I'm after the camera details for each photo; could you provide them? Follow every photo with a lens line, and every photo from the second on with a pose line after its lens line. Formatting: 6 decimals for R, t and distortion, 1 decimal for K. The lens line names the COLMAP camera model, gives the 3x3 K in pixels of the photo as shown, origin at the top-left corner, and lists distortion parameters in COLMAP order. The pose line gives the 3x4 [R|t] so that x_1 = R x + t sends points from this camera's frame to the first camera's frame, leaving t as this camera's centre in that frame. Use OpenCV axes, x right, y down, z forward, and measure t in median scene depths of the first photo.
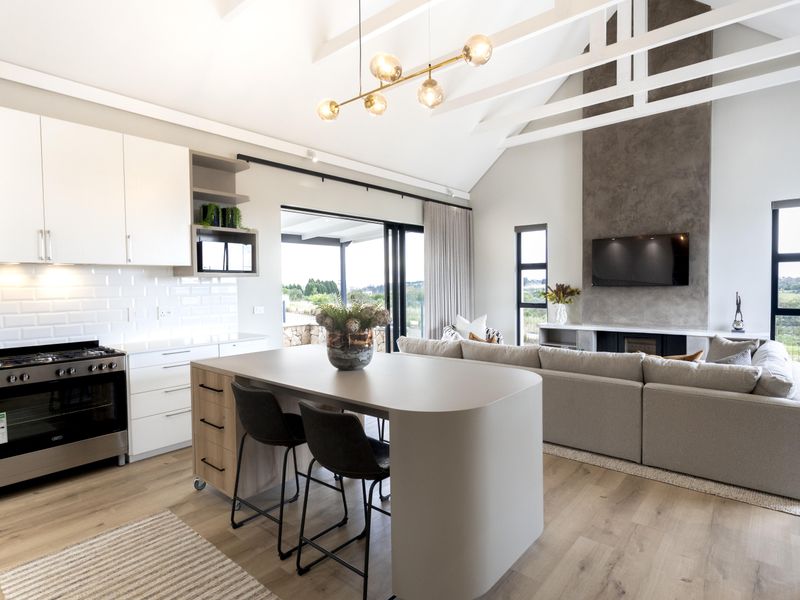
lens RADIAL K [[440.9, 0, 397.5], [0, 440.9, 296.6], [0, 0, 1]] dist [-0.003374, 0.000906]
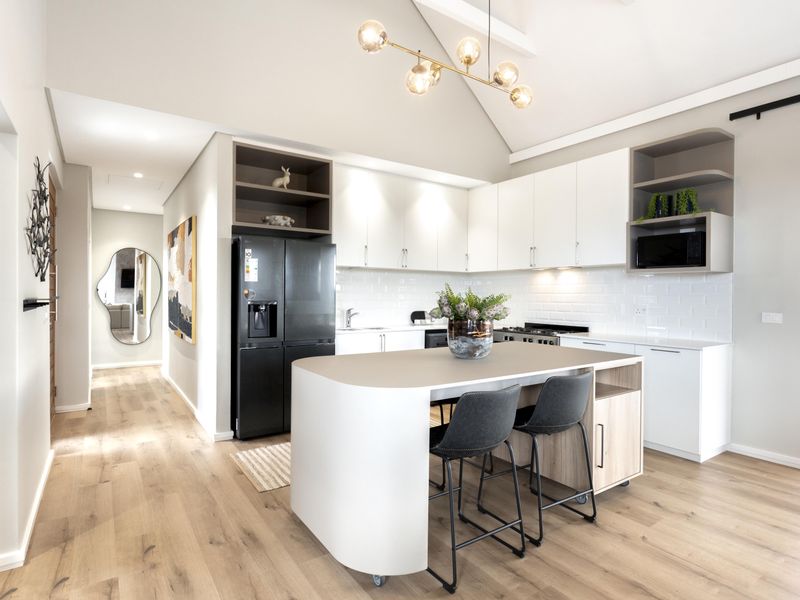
lens RADIAL K [[440.9, 0, 397.5], [0, 440.9, 296.6], [0, 0, 1]] dist [-0.003374, 0.000906]
pose [[-0.262179, 0.014695, -0.964907, 0.411109], [-0.035891, 0.999044, 0.024967, 0.000070], [0.964352, 0.041178, -0.261401, 0.486803]]
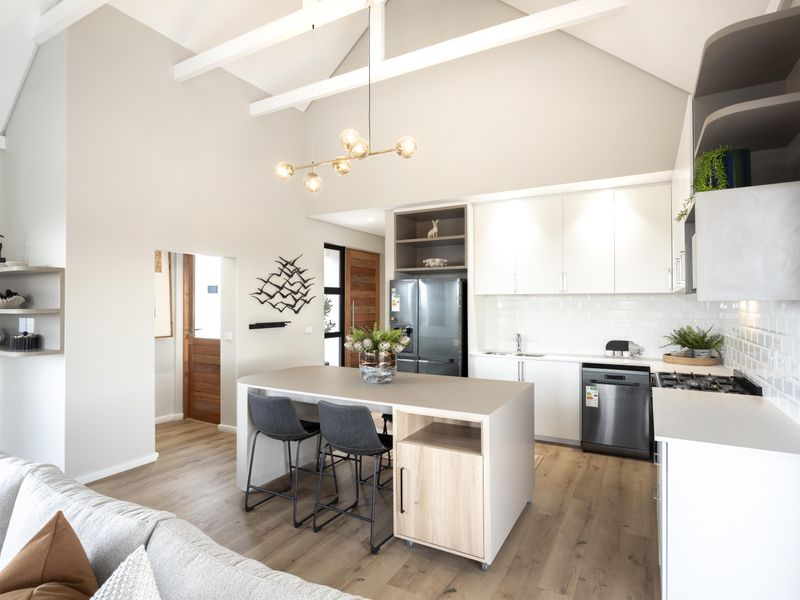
lens RADIAL K [[440.9, 0, 397.5], [0, 440.9, 296.6], [0, 0, 1]] dist [-0.003374, 0.000906]
pose [[-0.982235, 0.012332, -0.187248, 0.030542], [0.009068, 0.999792, 0.018277, -0.042880], [0.187435, 0.016255, -0.982143, 0.977531]]
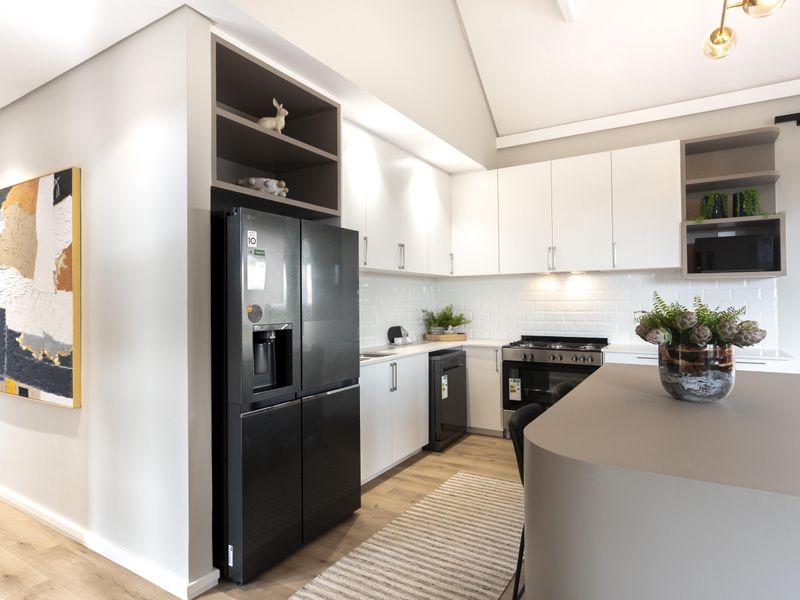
lens RADIAL K [[462.9, 0, 412.3], [0, 462.9, 294.5], [0, 0, 1]] dist [-0.003693, 0.000617]
pose [[0.168835, -0.001748, -0.985643, 0.243703], [-0.025241, 0.999663, -0.006096, 0.004451], [0.985321, 0.025908, 0.168734, 0.187190]]
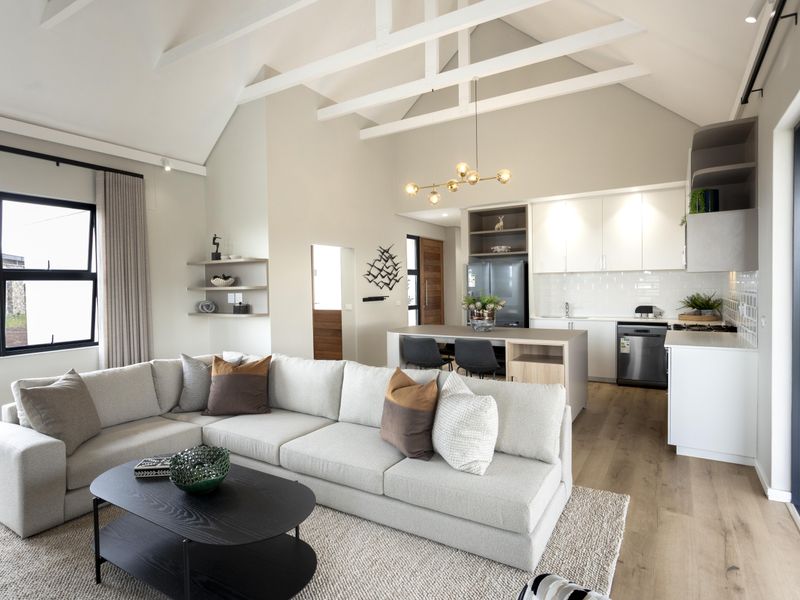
lens RADIAL K [[446.6, 0, 396.7], [0, 446.6, 297.2], [0, 0, 1]] dist [-0.004138, 0.000402]
pose [[-0.988958, 0.033702, -0.144313, 0.229275], [0.025524, 0.997981, 0.058152, -0.043214], [0.145982, 0.053827, -0.987822, 1.236470]]
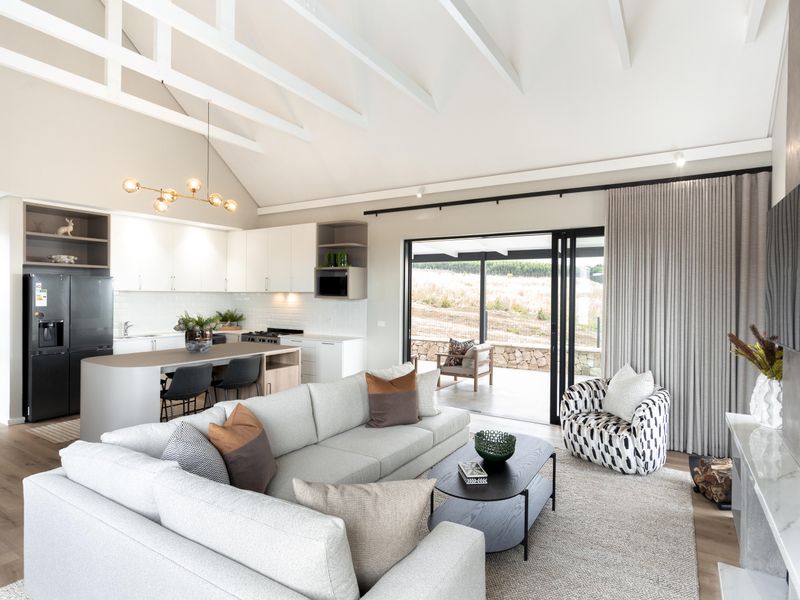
lens RADIAL K [[450.6, 0, 390.8], [0, 450.6, 296.8], [0, 0, 1]] dist [-0.000313, 0.001520]
pose [[0.132113, 0.019270, -0.991047, 0.816054], [-0.041275, 0.999051, 0.013923, -0.056166], [0.990375, 0.039066, 0.132783, 0.677220]]
